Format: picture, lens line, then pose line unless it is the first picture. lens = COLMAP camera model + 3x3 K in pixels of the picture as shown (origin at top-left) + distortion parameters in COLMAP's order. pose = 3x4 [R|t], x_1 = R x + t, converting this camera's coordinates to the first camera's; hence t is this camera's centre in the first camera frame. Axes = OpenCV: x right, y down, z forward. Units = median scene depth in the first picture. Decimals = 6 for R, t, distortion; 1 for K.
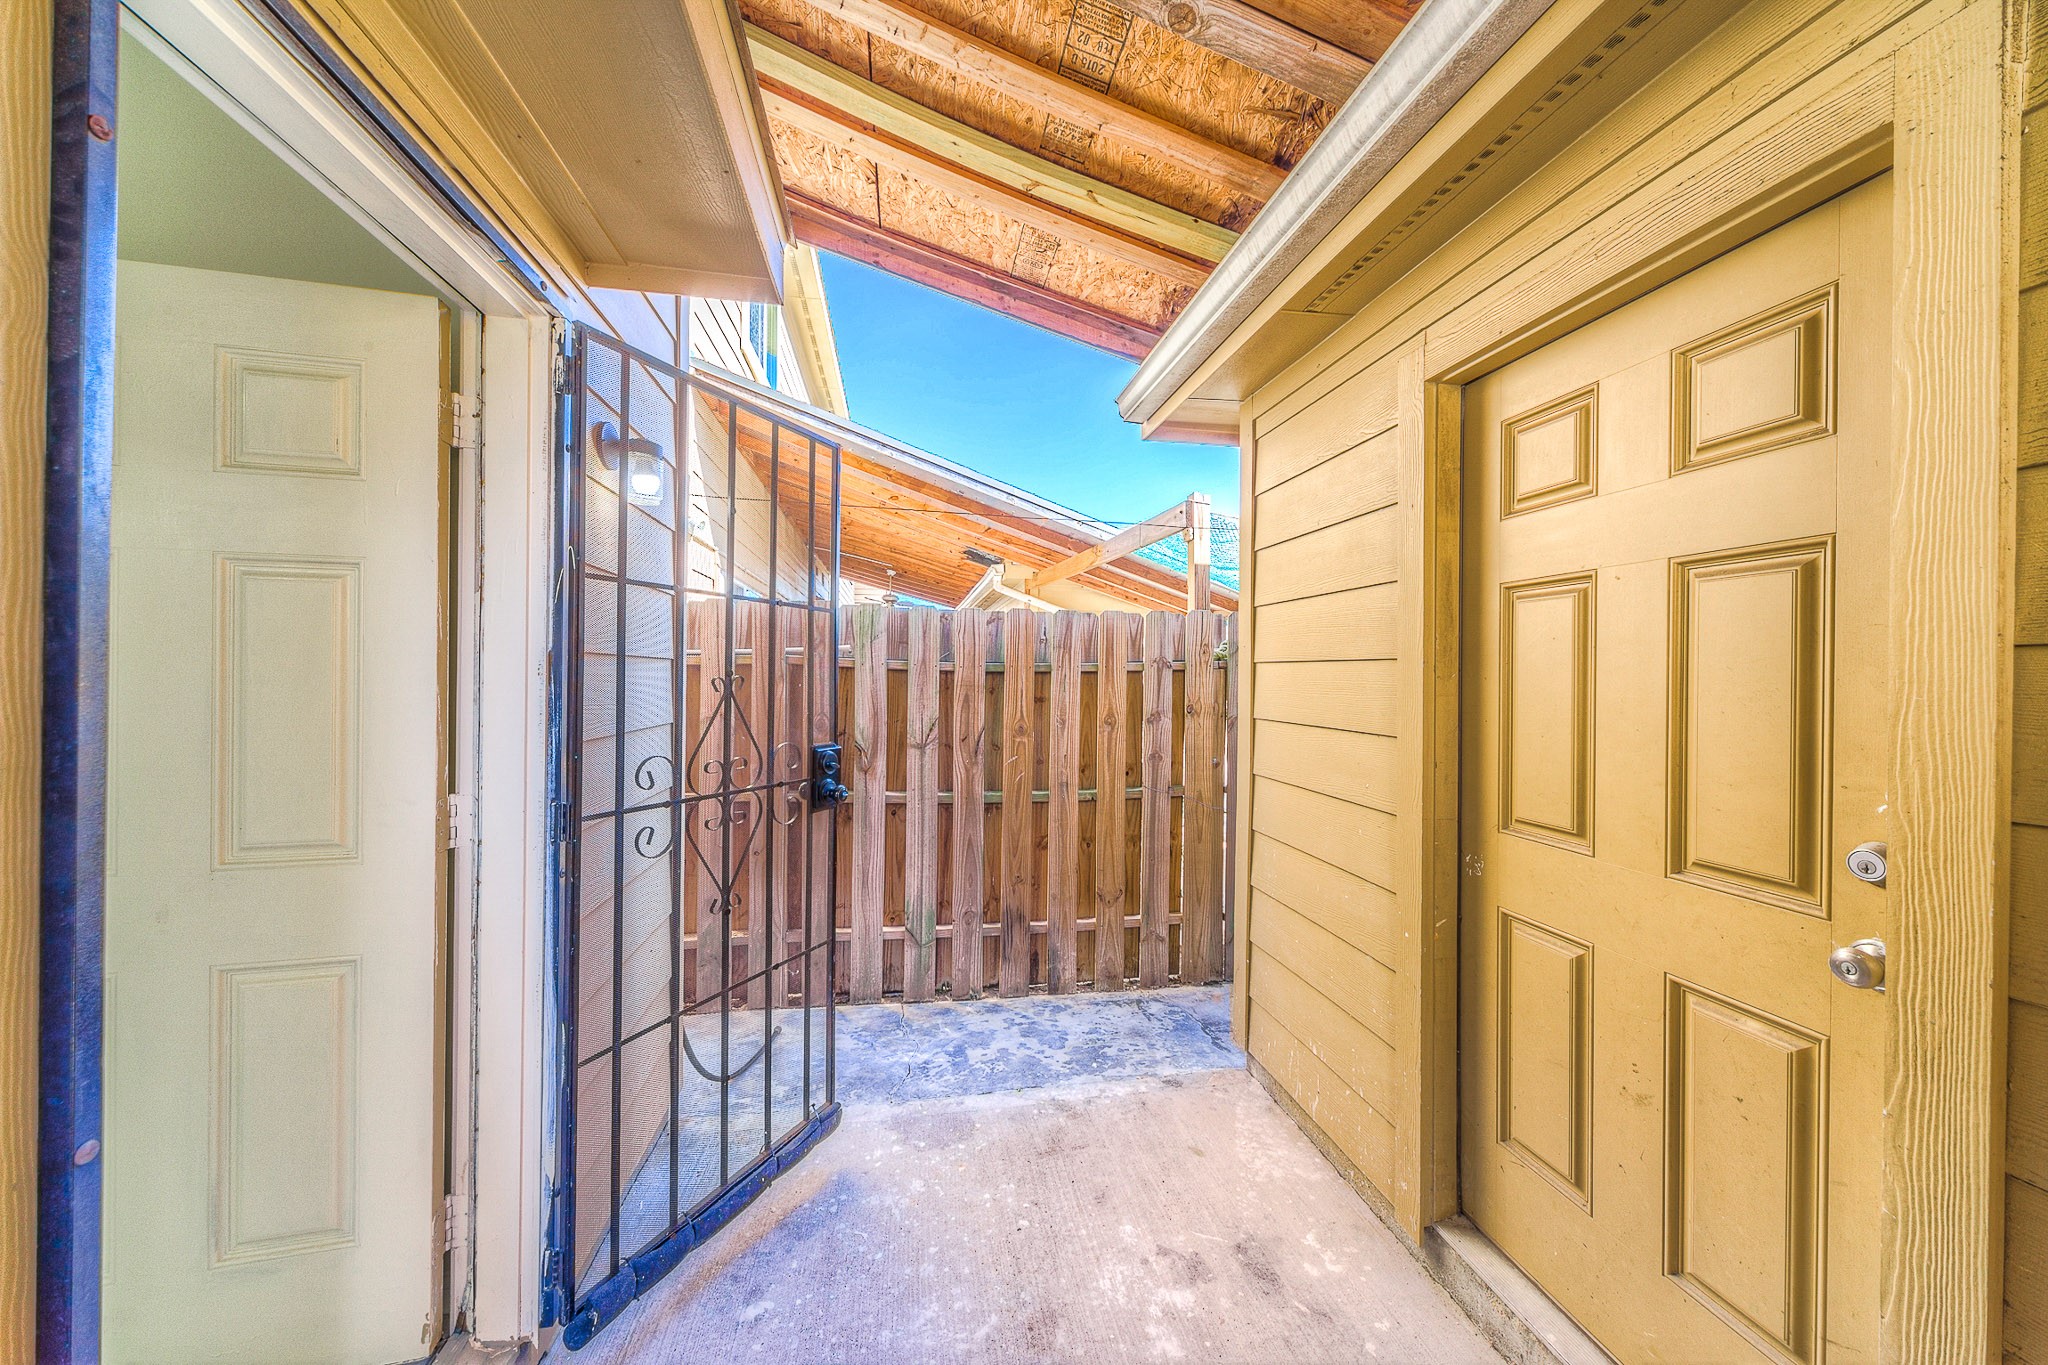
lens RADIAL K [[700.0, 0, 1019.9], [0, 700.0, 679.0], [0, 0, 1]] dist [-0.000183, -0.000040]
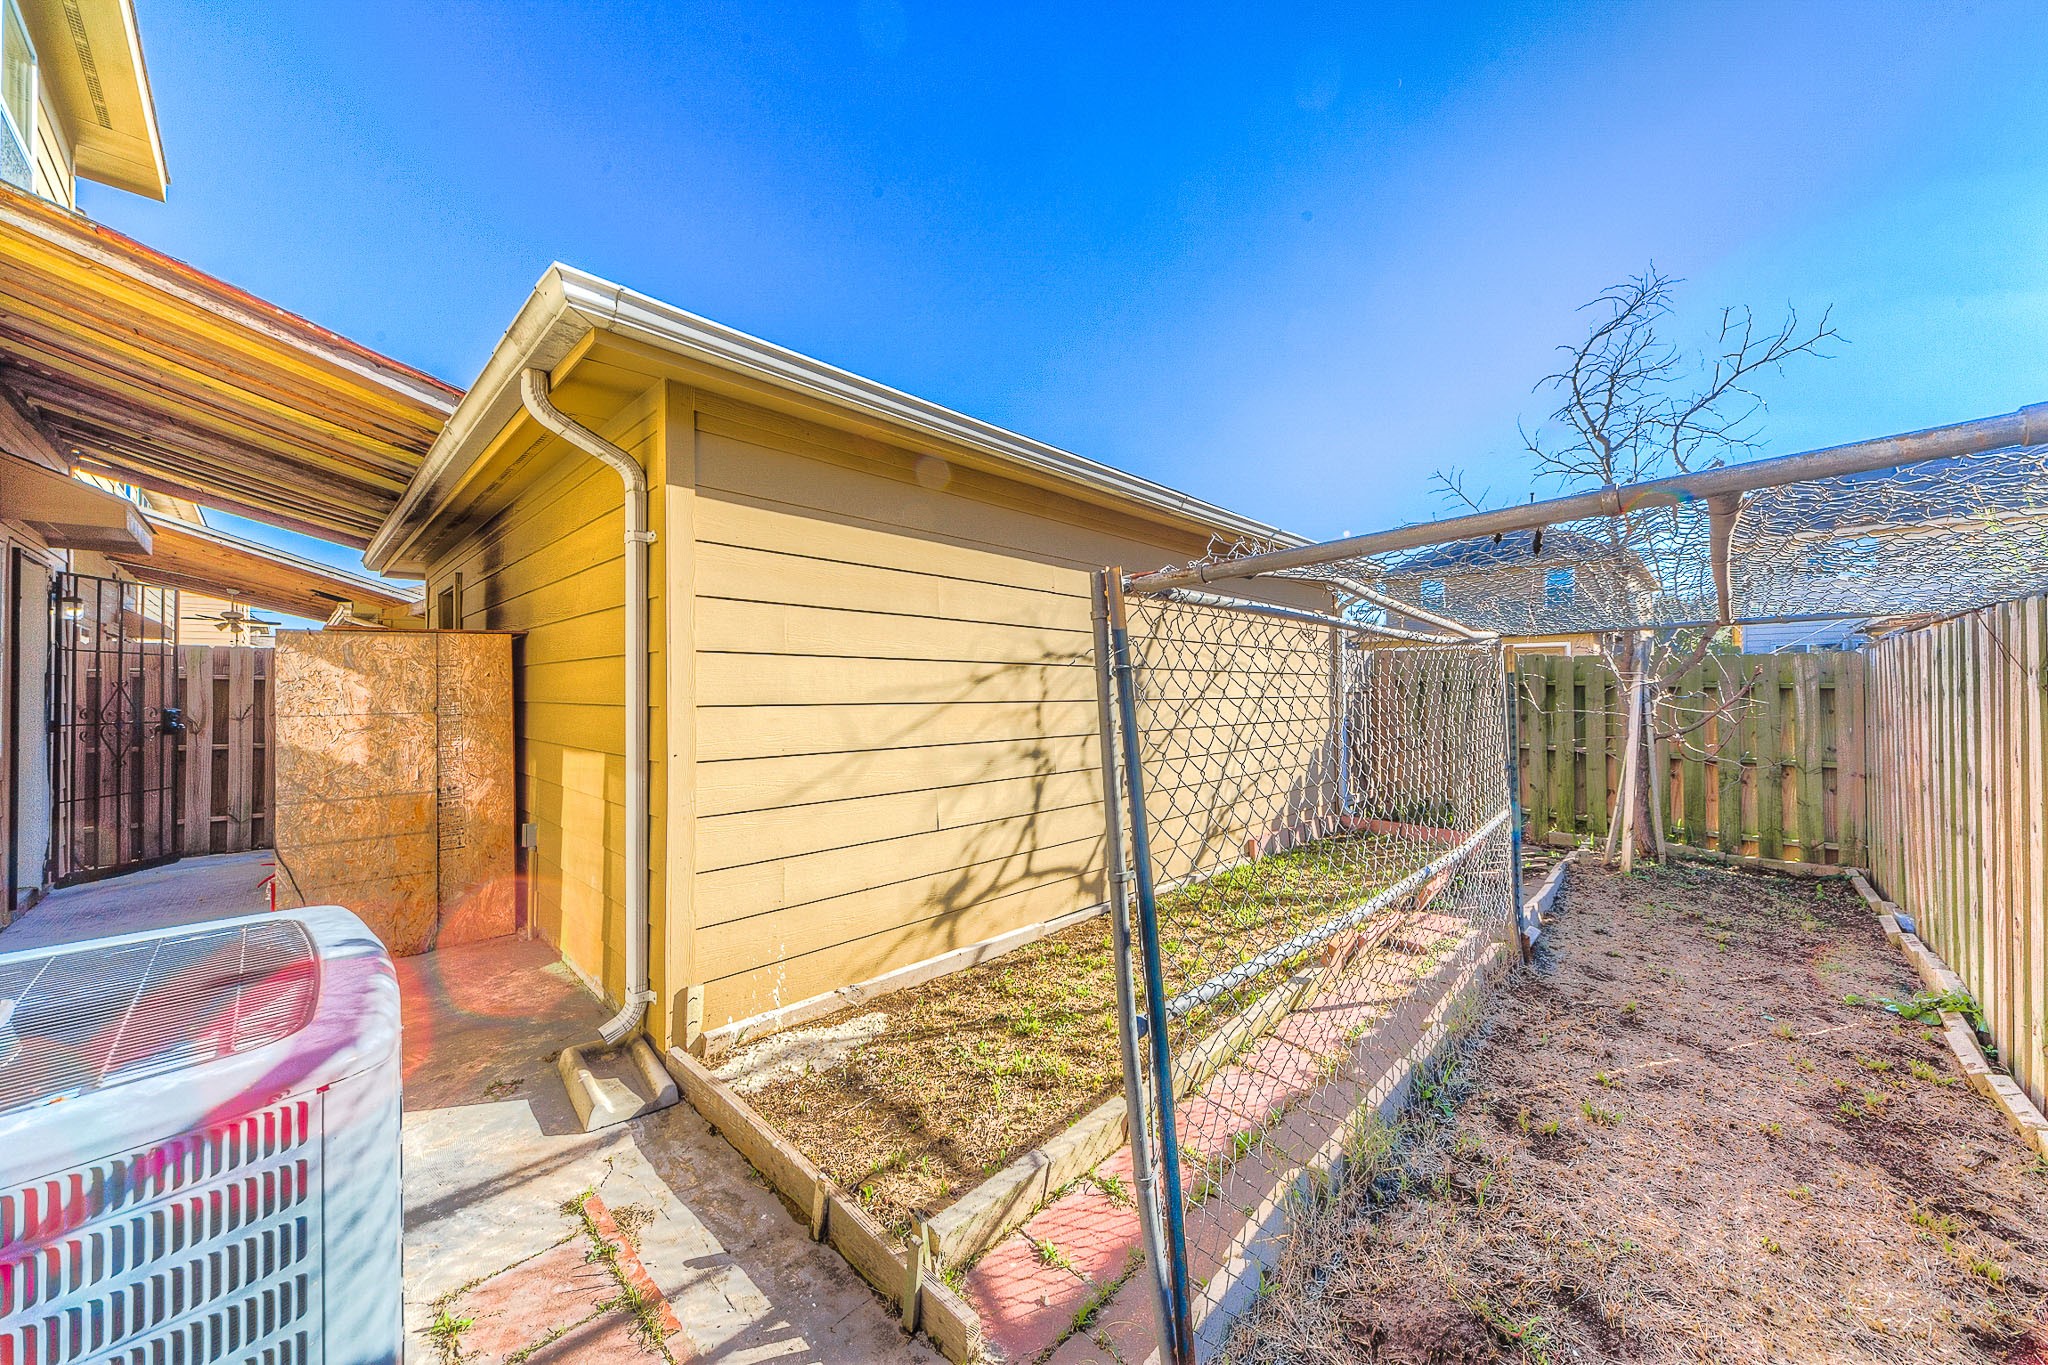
lens RADIAL K [[700.0, 0, 1019.9], [0, 700.0, 679.0], [0, 0, 1]] dist [-0.000183, -0.000040]
pose [[0.797910, -0.009634, 0.602700, 0.403781], [0.014210, 0.999895, -0.002830, 0.023622], [-0.602609, 0.010822, 0.797963, -1.786373]]
